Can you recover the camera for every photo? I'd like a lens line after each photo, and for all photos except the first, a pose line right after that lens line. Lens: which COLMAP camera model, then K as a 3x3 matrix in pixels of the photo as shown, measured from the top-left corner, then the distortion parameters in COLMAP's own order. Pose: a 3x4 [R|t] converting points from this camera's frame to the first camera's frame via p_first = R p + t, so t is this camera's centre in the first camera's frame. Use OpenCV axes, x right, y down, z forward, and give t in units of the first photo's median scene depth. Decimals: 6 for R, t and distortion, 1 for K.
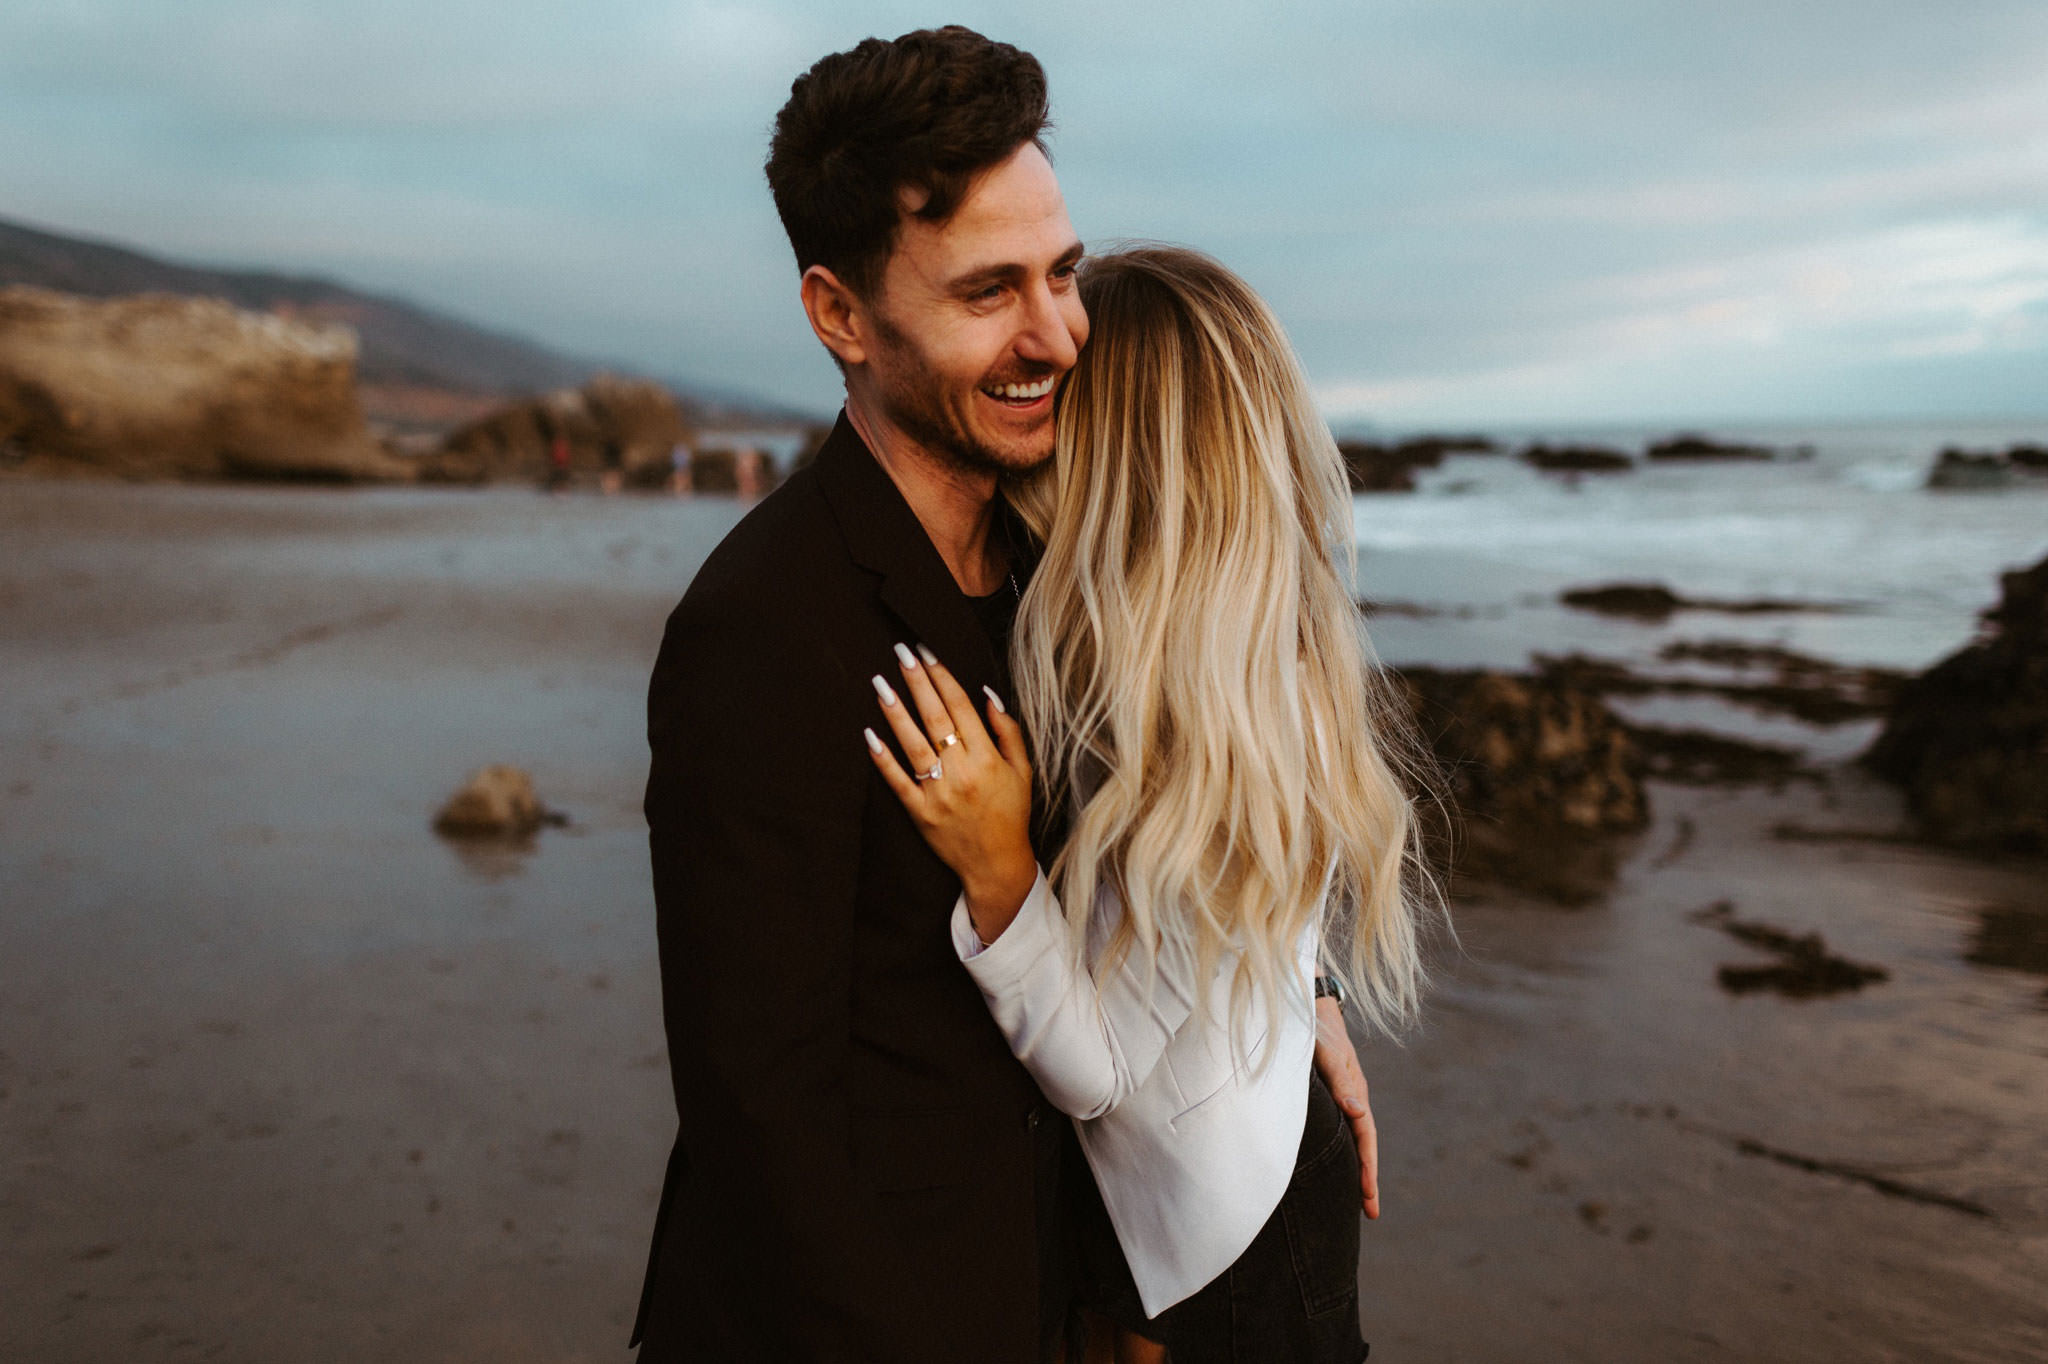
lens RADIAL K [[1989.0, 0, 1024.0], [0, 1989.0, 682.0], [0, 0, 1]] dist [-0.084548, 0.126465]
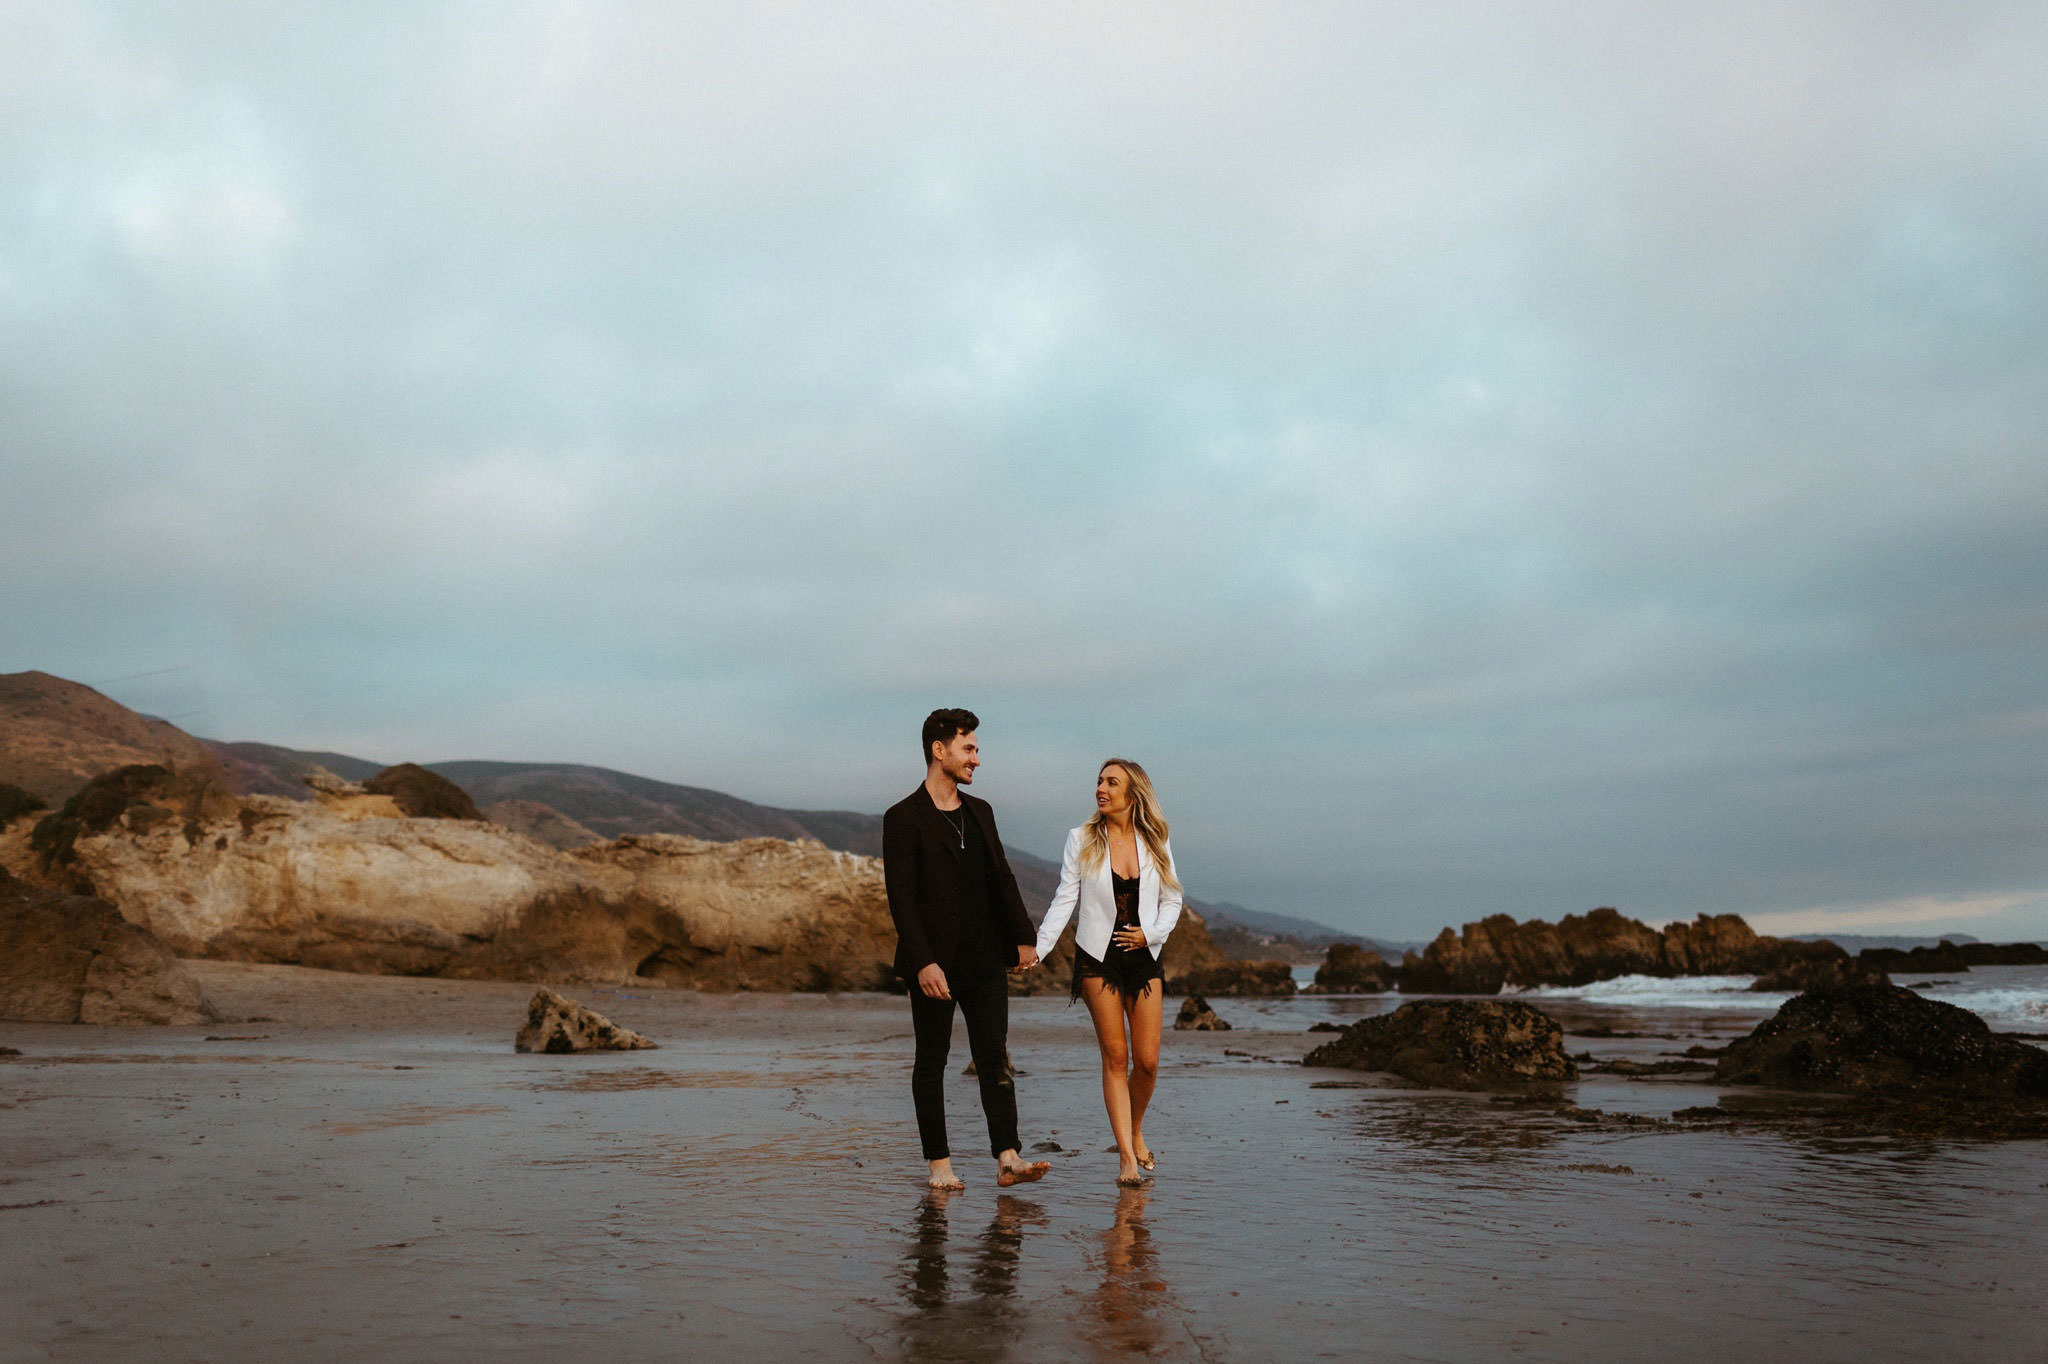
lens RADIAL K [[2038.8, 0, 992.2], [0, 2038.8, 692.2], [0, 0, 1]] dist [-0.081170, 0.134710]
pose [[0.958339, -0.047316, -0.281686, 0.049825], [-0.026037, 0.967607, -0.251115, 0.030850], [0.284443, 0.247987, 0.926064, -0.152856]]
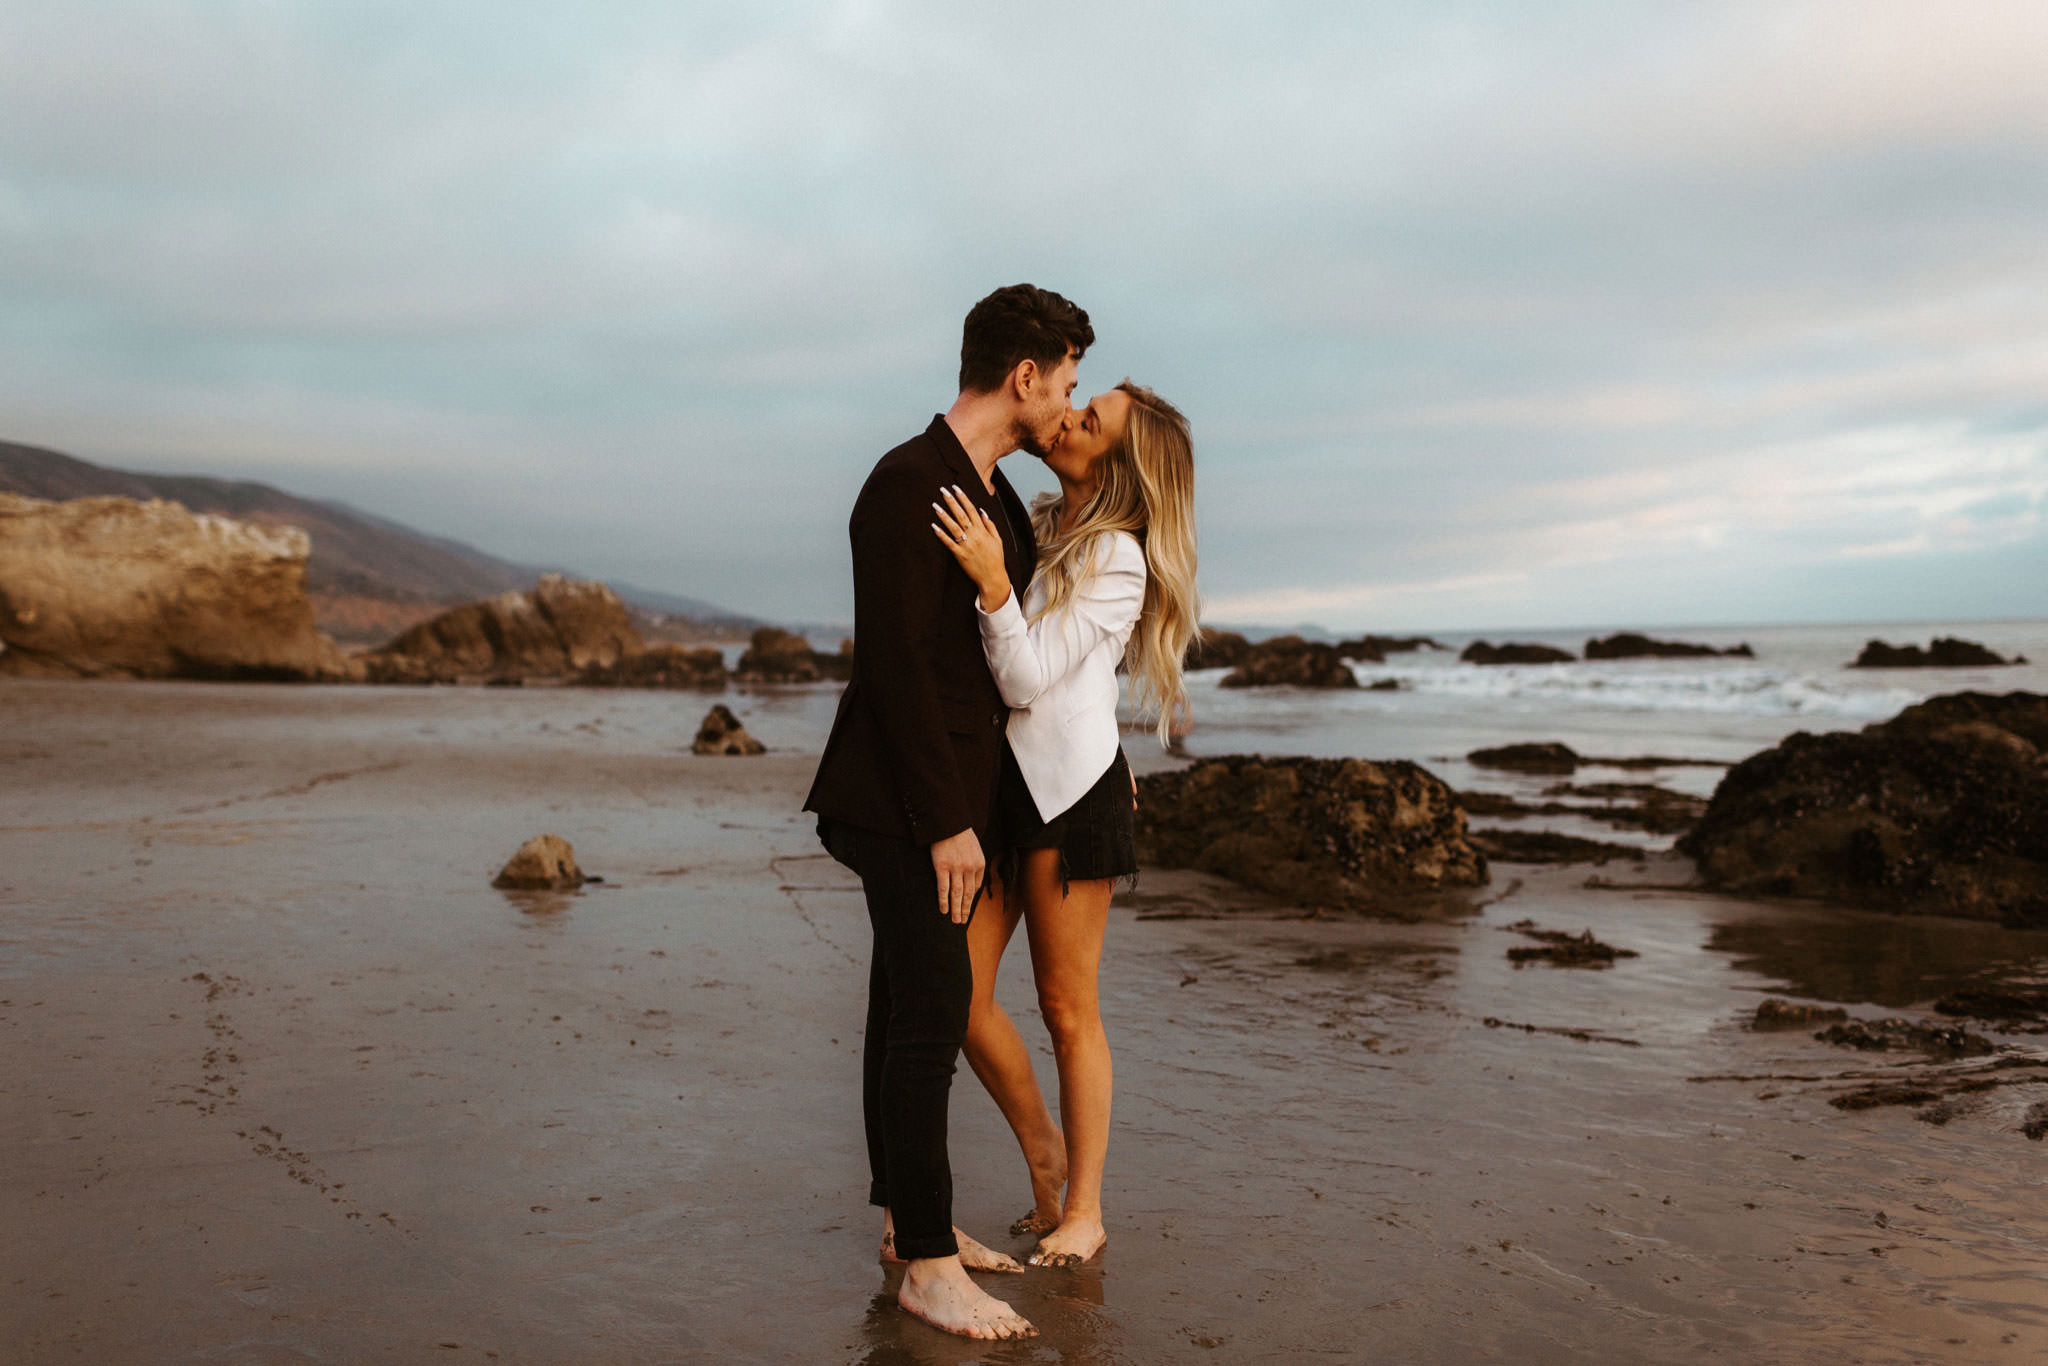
lens RADIAL K [[2038.8, 0, 992.2], [0, 2038.8, 693.2], [0, 0, 1]] dist [-0.081170, 0.134710]
pose [[0.999931, -0.001629, 0.011624, -0.000676], [0.002780, 0.995015, -0.099686, 0.011399], [-0.011404, 0.099711, 0.994951, -0.037185]]
